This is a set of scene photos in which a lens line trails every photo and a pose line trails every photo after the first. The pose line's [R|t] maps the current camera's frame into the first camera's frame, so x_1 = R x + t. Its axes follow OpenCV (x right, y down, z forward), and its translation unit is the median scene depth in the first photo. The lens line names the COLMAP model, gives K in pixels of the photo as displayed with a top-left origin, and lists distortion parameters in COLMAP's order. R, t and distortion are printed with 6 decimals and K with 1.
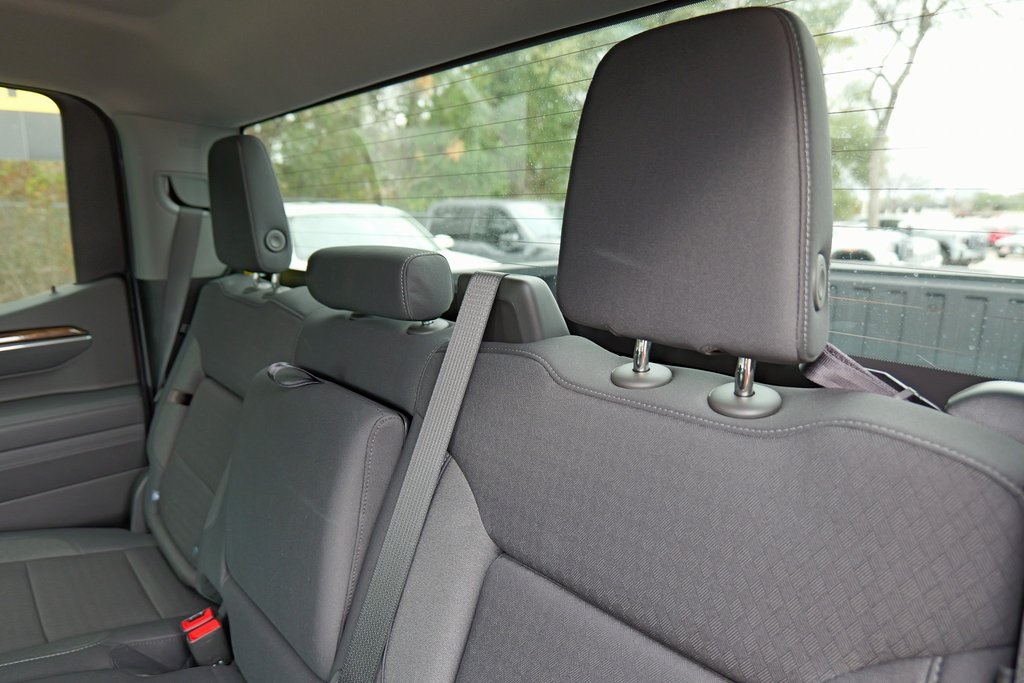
lens RADIAL K [[597.5, 0, 512.1], [0, 597.5, 349.1], [0, 0, 1]] dist [-0.026051, 0.010283]
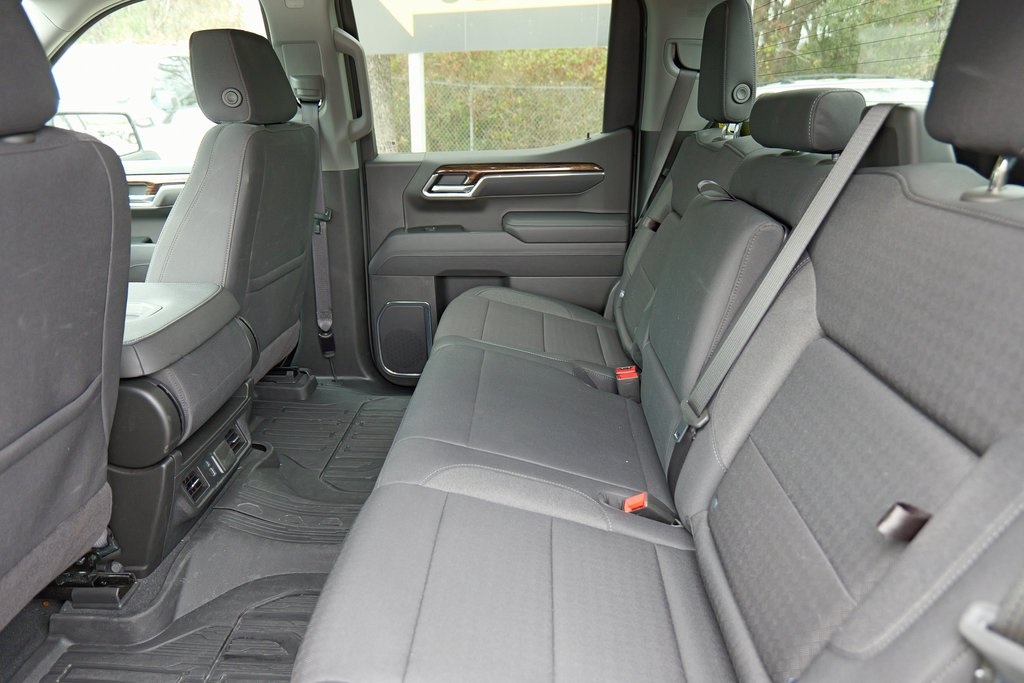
lens RADIAL K [[597.5, 0, 512.3], [0, 597.5, 344.2], [0, 0, 1]] dist [-0.026051, 0.010283]
pose [[0.695994, 0.257930, -0.670123, 0.183919], [-0.140093, 0.964099, 0.225580, 0.087016], [0.704249, -0.063122, 0.707141, -0.170514]]
